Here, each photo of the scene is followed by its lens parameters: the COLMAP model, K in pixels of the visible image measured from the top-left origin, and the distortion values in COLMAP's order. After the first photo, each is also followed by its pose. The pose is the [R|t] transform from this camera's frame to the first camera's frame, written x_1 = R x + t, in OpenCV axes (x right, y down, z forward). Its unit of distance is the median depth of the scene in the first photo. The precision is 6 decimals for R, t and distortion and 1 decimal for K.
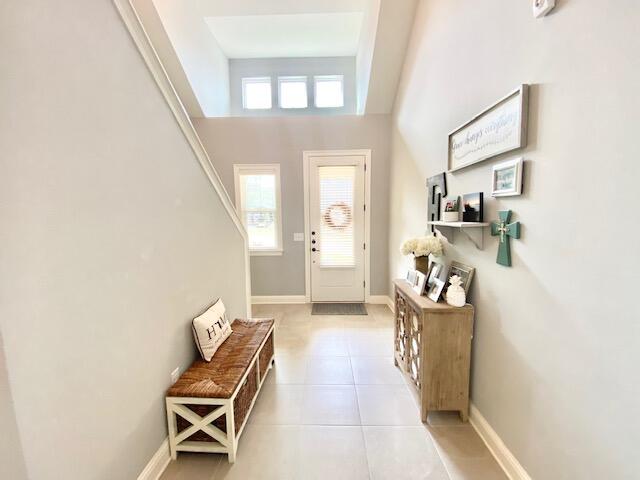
lens RADIAL K [[260.3, 0, 327.7], [0, 260.3, 239.7], [0, 0, 1]] dist [-0.003212, -0.000305]
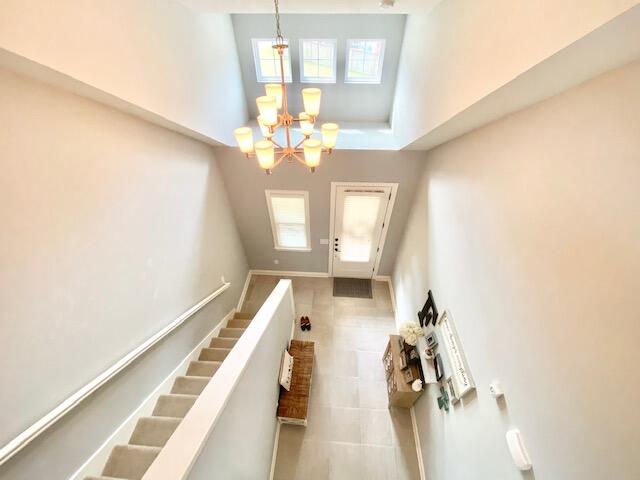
lens RADIAL K [[258.2, 0, 320.0], [0, 258.2, 240.0], [0, 0, 1]] dist [0.029120, -0.025639]
pose [[0.997569, 0.052879, -0.045376, -0.078438], [-0.012971, 0.780759, 0.624698, -0.777479], [0.068461, -0.622591, 0.779547, 0.067887]]
